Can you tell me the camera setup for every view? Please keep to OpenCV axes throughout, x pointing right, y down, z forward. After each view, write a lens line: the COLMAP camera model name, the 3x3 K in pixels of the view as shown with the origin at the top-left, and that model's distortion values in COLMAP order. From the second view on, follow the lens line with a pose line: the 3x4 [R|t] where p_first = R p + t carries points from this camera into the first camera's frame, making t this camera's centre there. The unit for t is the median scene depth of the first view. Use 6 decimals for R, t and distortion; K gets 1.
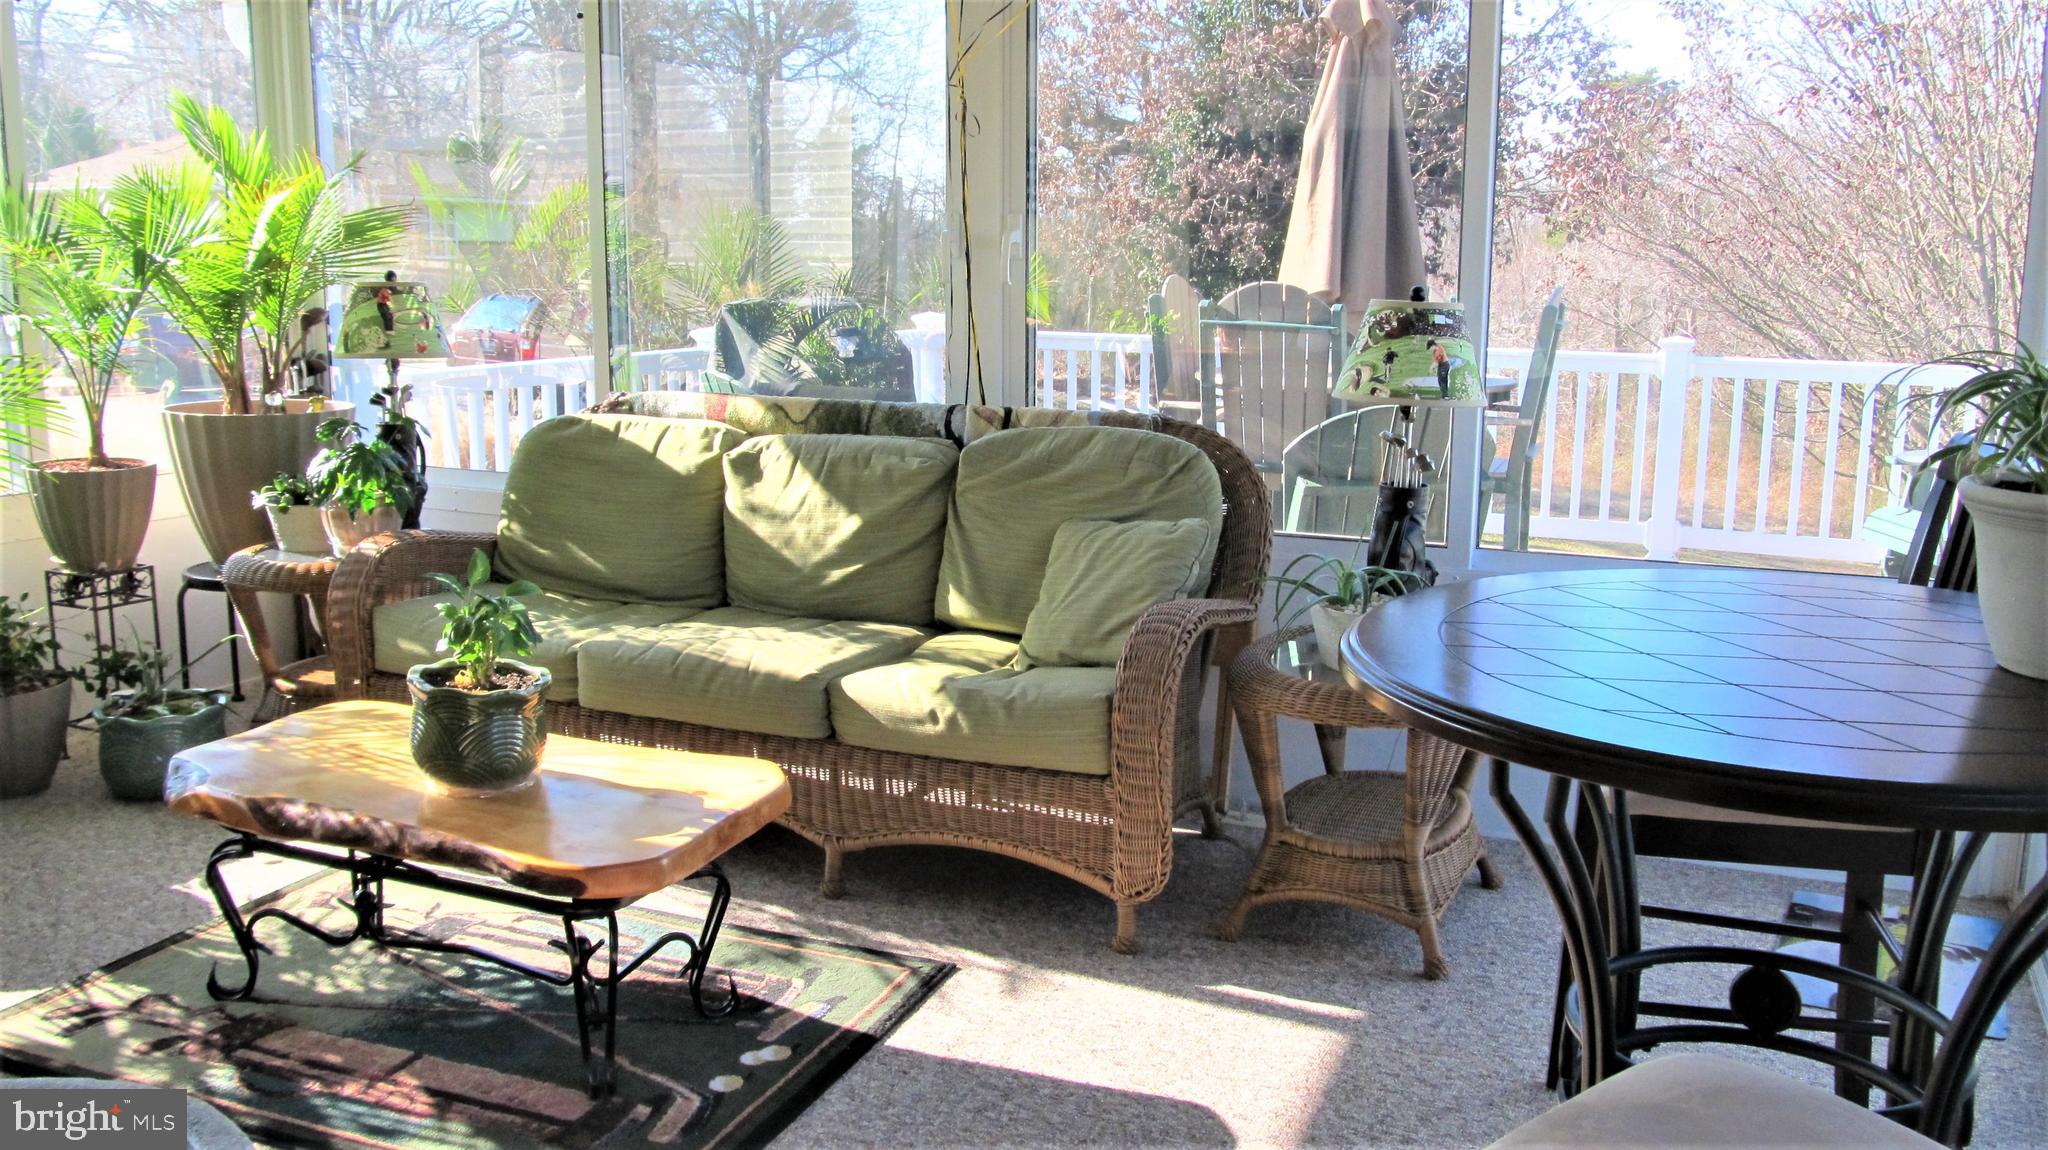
lens RADIAL K [[1696.2, 0, 1024.0], [0, 1696.2, 575.0], [0, 0, 1]] dist [-0.070802, 0.016508]
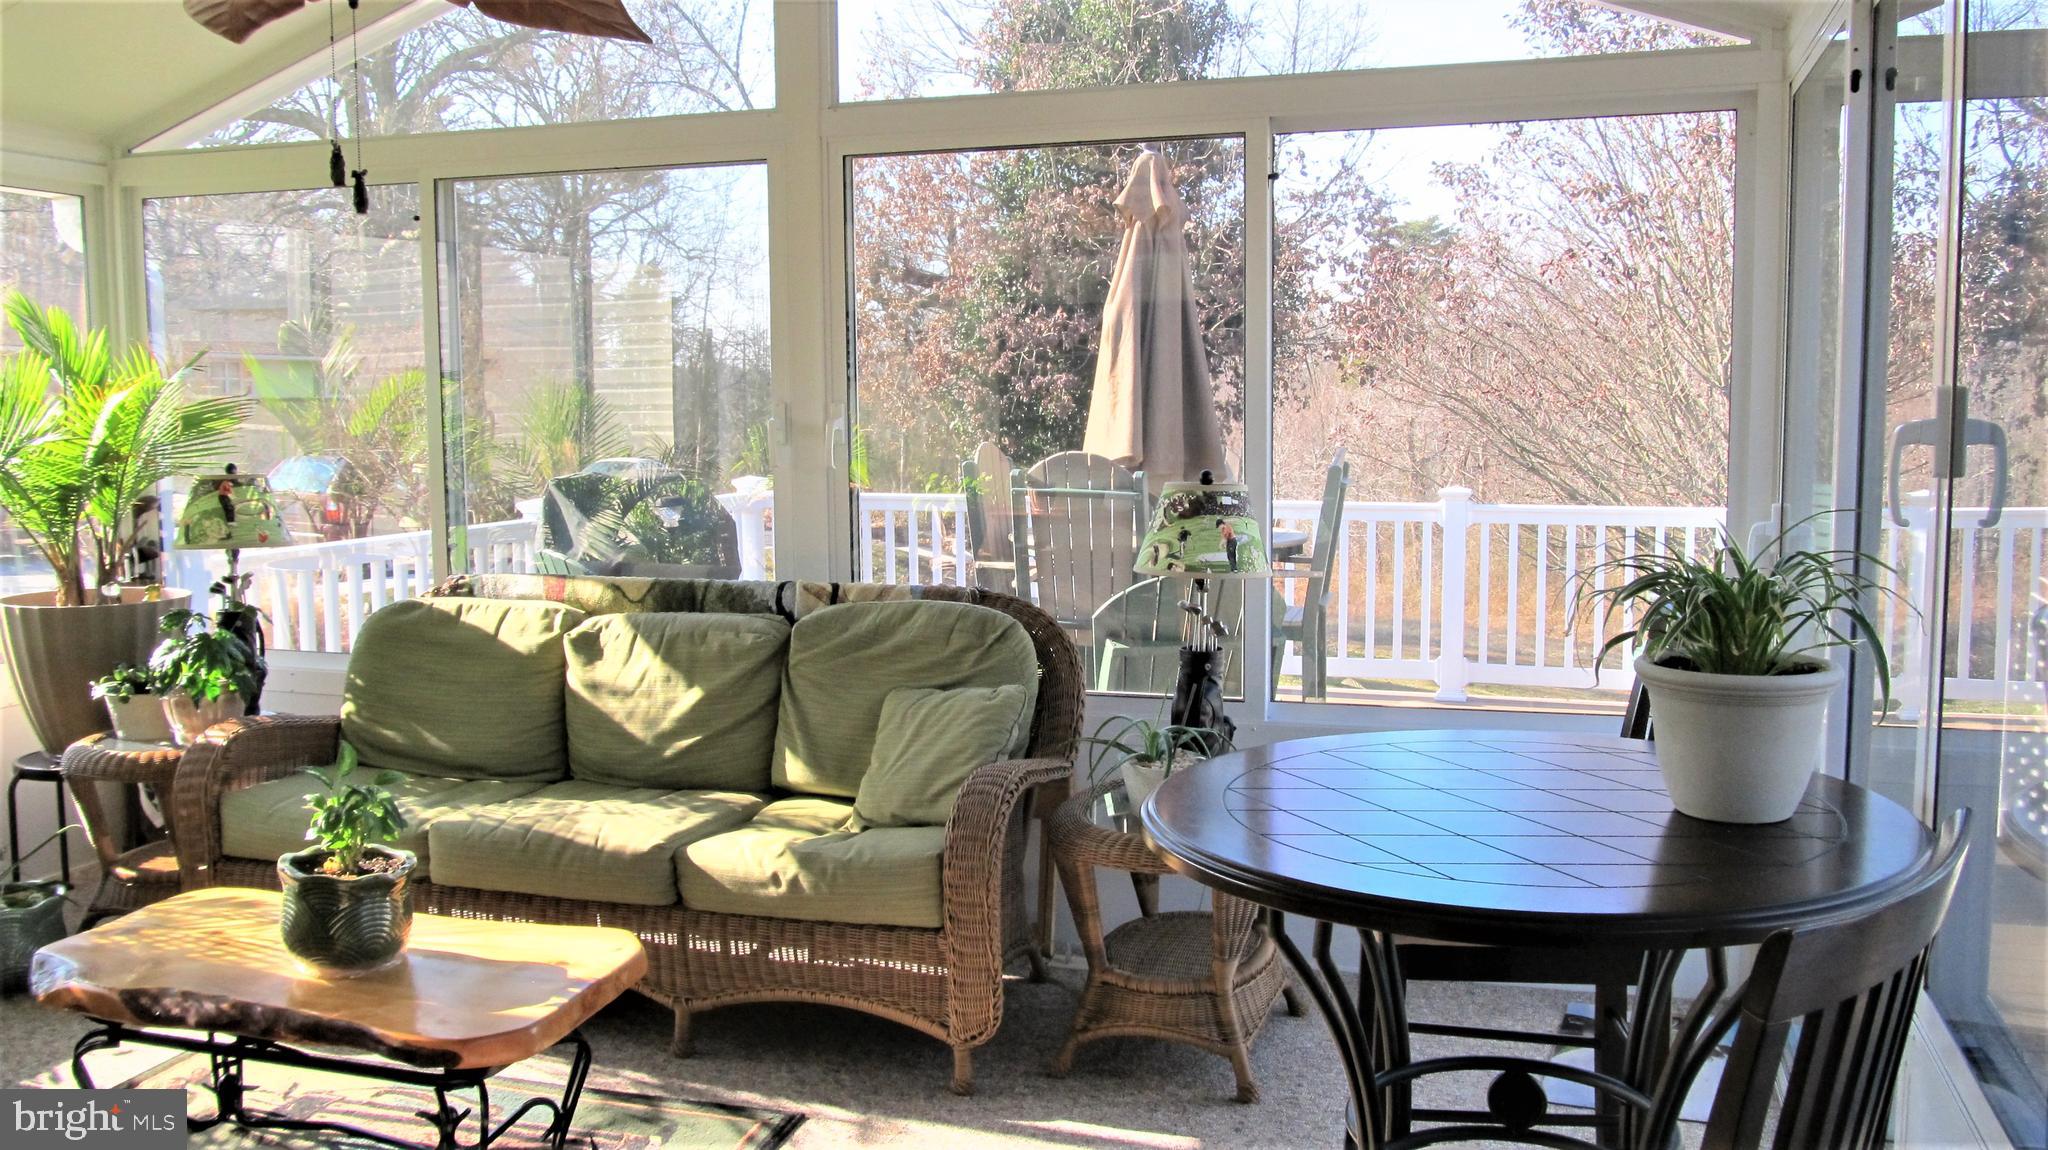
lens RADIAL K [[1696.6, 0, 1033.0], [0, 1696.6, 584.2], [0, 0, 1]] dist [-0.070114, 0.040470]
pose [[0.993237, -0.026067, 0.113141, -0.006900], [0.034861, 0.996464, -0.076453, -0.012787], [-0.110748, 0.079880, 0.990633, -0.074119]]
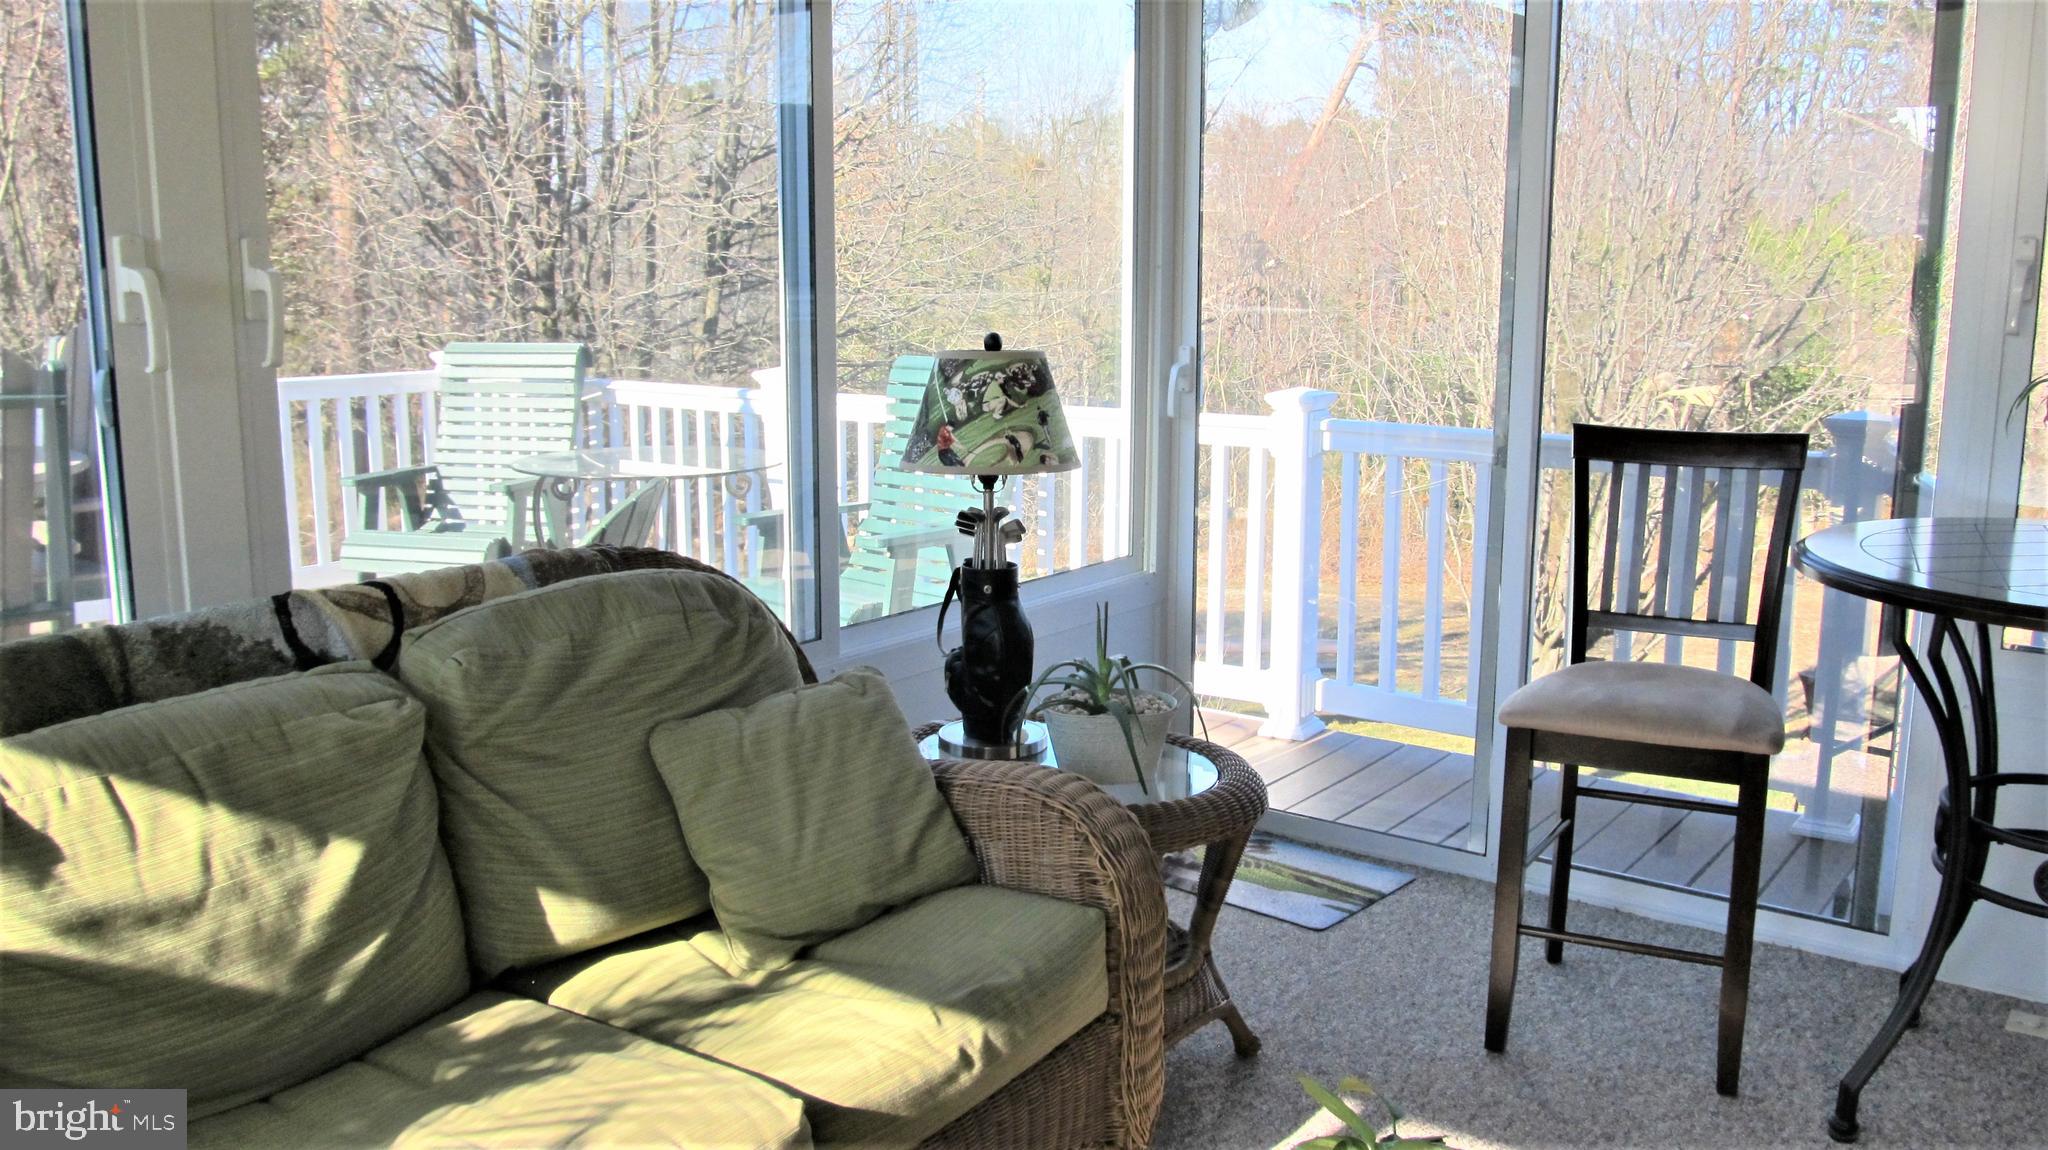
lens RADIAL K [[1696.2, 0, 1024.0], [0, 1696.2, 575.0], [0, 0, 1]] dist [-0.070802, 0.016508]
pose [[0.223162, -0.195245, 0.955028, -0.513101], [0.175615, 0.971757, 0.157629, -0.156352], [-0.958832, 0.132540, 0.251147, 0.667793]]
